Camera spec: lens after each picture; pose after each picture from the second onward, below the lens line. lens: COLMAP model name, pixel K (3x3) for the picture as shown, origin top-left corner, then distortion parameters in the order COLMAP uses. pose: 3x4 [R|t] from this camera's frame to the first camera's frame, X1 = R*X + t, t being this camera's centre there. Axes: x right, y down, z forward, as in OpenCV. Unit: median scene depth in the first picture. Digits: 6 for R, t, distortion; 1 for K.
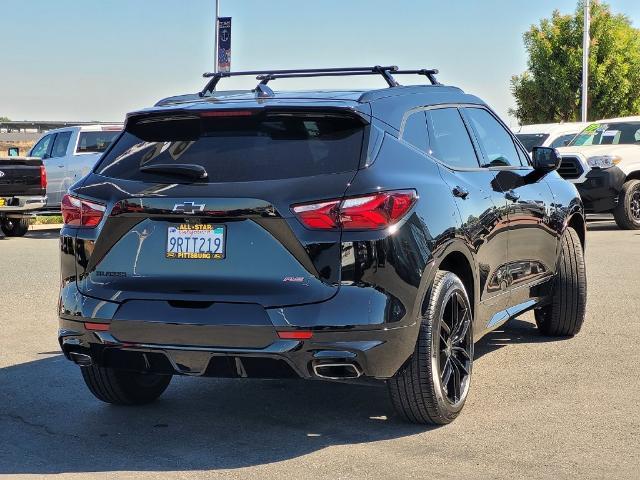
lens RADIAL K [[1410.5, 0, 320.3], [0, 1410.5, 240.2], [0, 0, 1]] dist [0.004437, 0.000000]
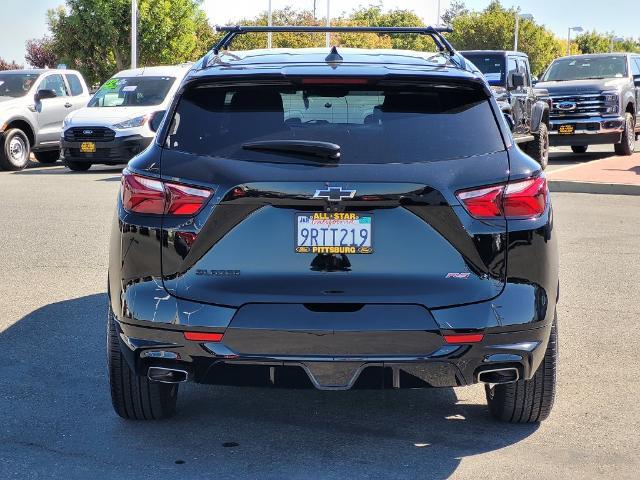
lens RADIAL K [[1410.5, 0, 320.0], [0, 1410.5, 239.5], [0, 0, 1]] dist [0.004437, 0.000000]
pose [[0.918830, -0.021705, 0.394056, -0.432254], [0.002609, 0.998799, 0.048931, -0.036968], [-0.394645, -0.043931, 0.917783, 0.221481]]
